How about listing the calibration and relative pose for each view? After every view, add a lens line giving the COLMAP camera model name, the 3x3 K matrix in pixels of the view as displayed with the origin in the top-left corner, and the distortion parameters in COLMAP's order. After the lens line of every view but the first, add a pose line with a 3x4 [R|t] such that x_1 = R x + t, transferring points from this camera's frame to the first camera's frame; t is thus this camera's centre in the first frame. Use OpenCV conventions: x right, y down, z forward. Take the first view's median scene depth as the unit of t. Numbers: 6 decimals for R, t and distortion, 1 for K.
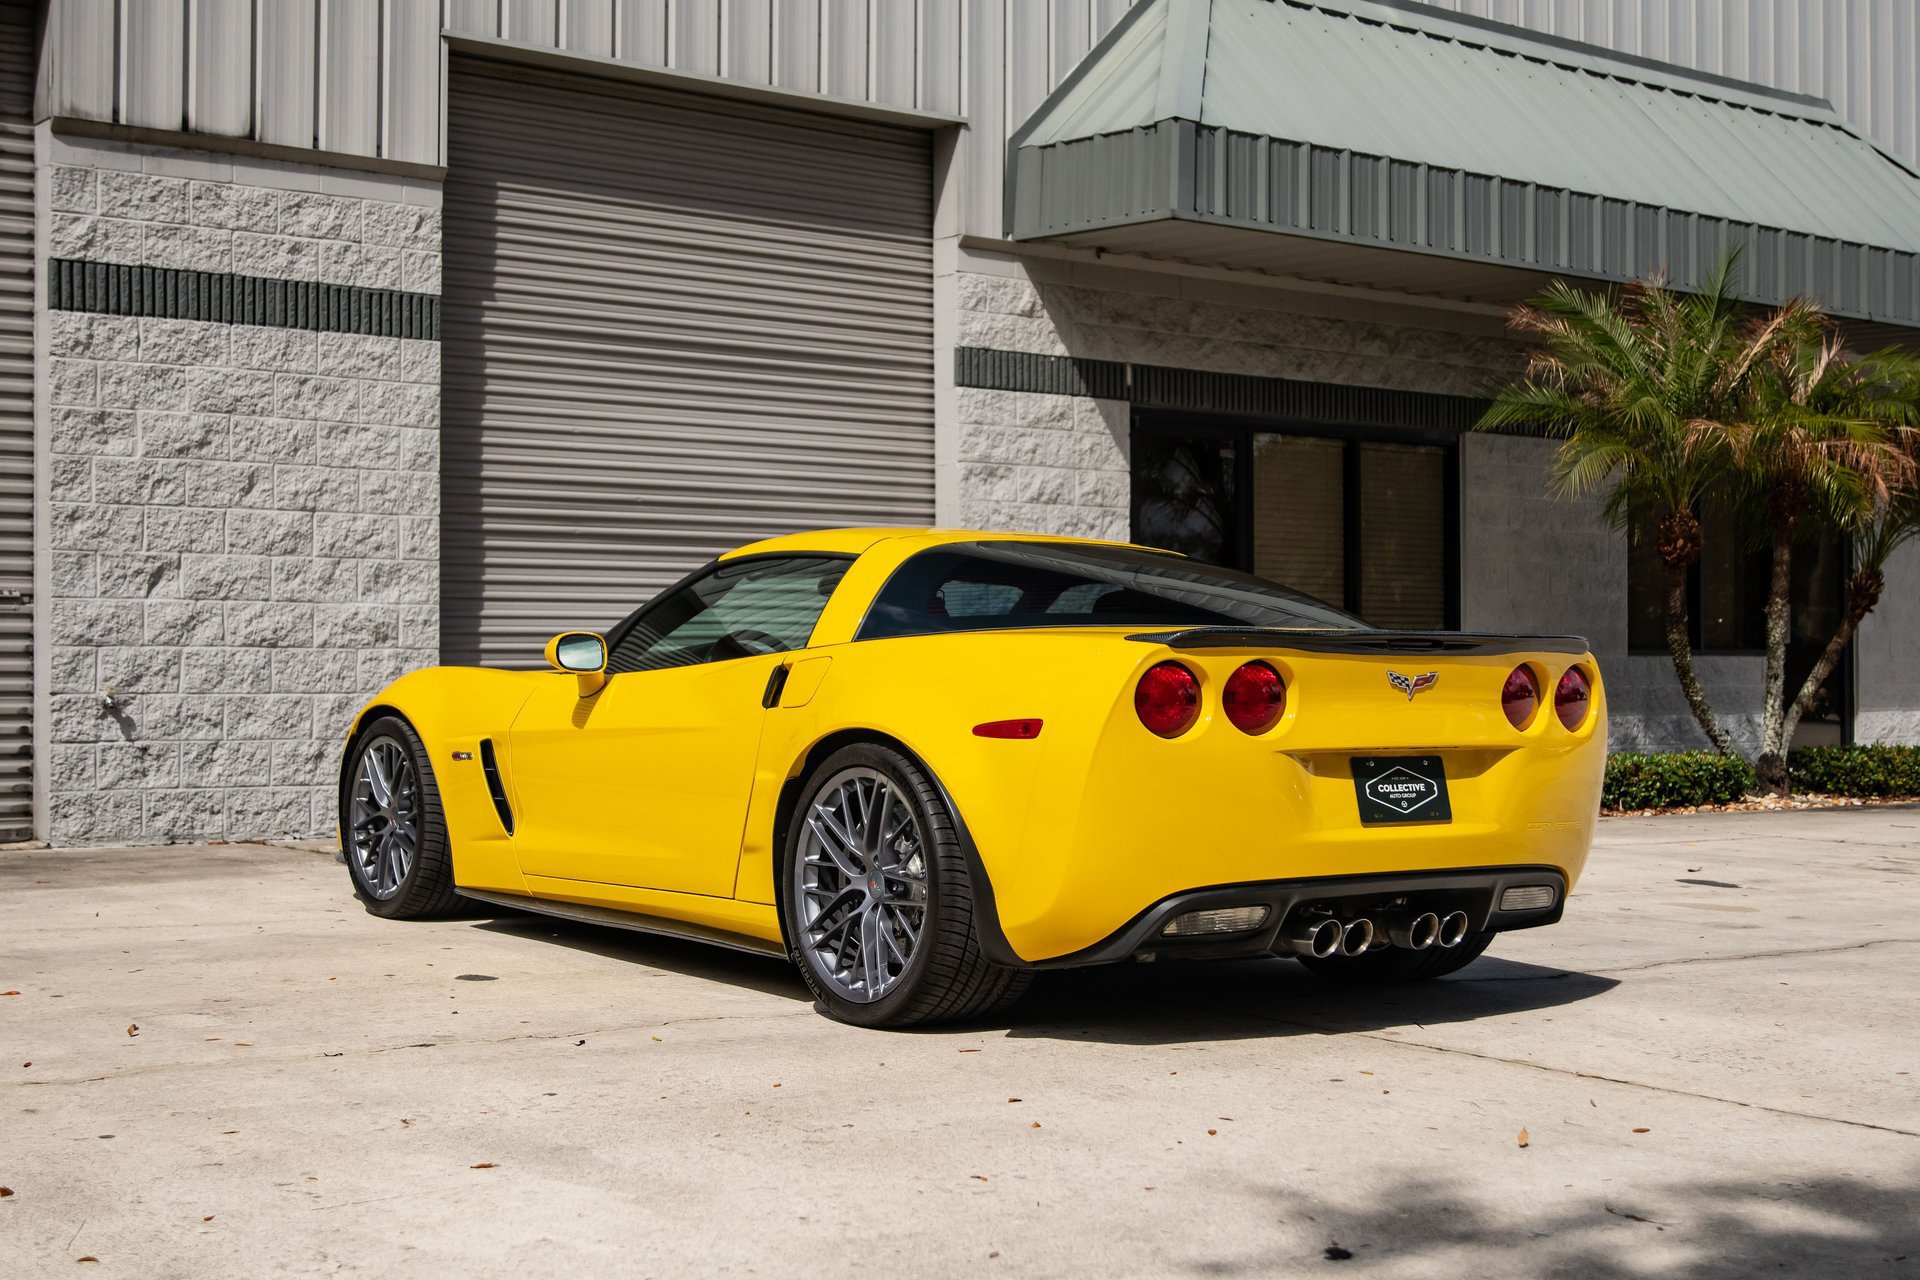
lens RADIAL K [[2535.2, 0, 867.6], [0, 2535.2, 656.9], [0, 0, 1]] dist [0.008912, 0.000000]
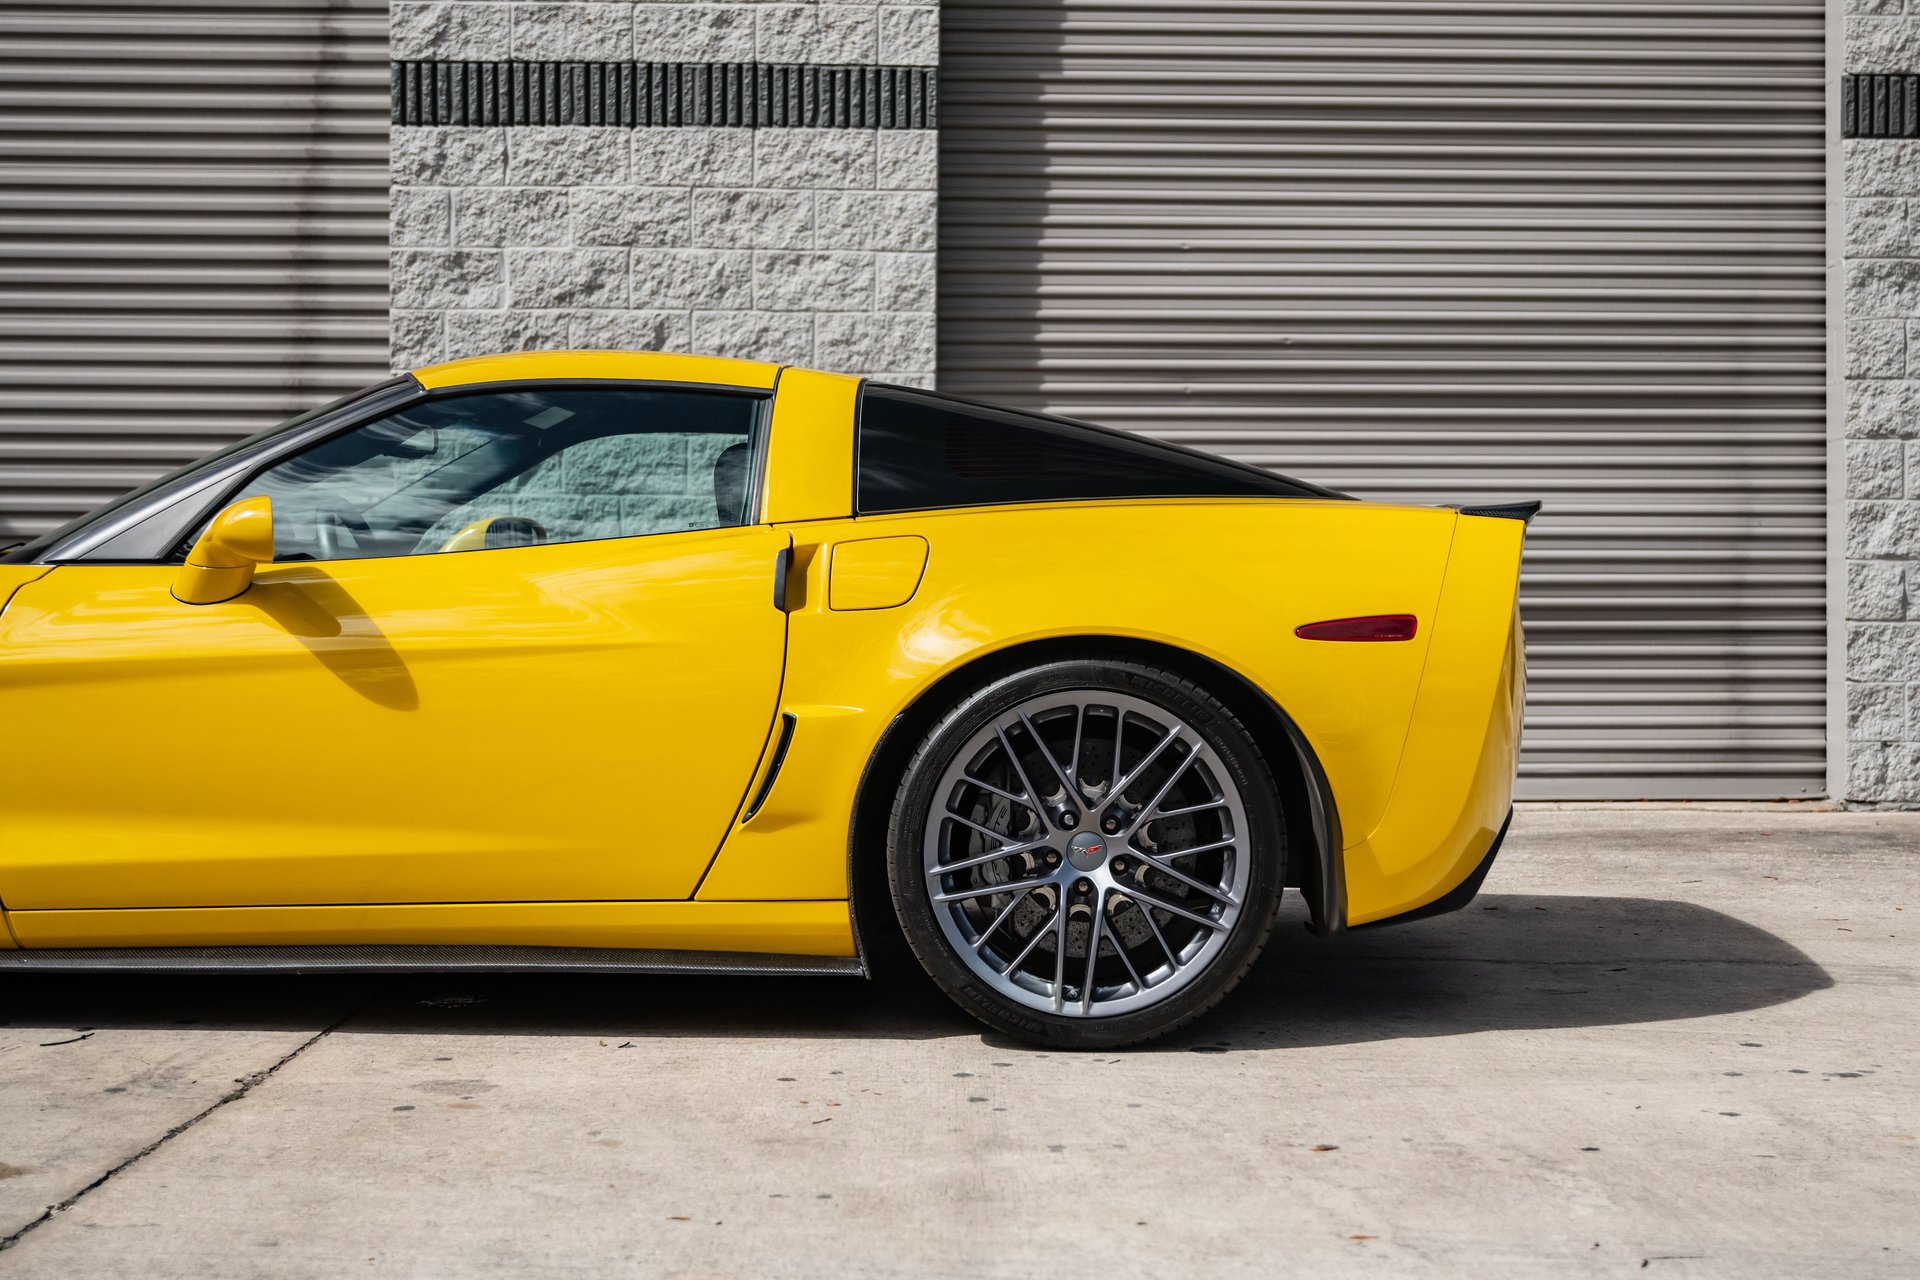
lens RADIAL K [[2784.7, 0, 958.1], [0, 2784.7, 618.4], [0, 0, 1]] dist [0.014112, 0.000000]
pose [[0.825287, 0.002495, -0.564708, 0.296647], [-0.000081, 0.999991, 0.004300, 0.011394], [0.564713, -0.003503, 0.825280, 0.367429]]
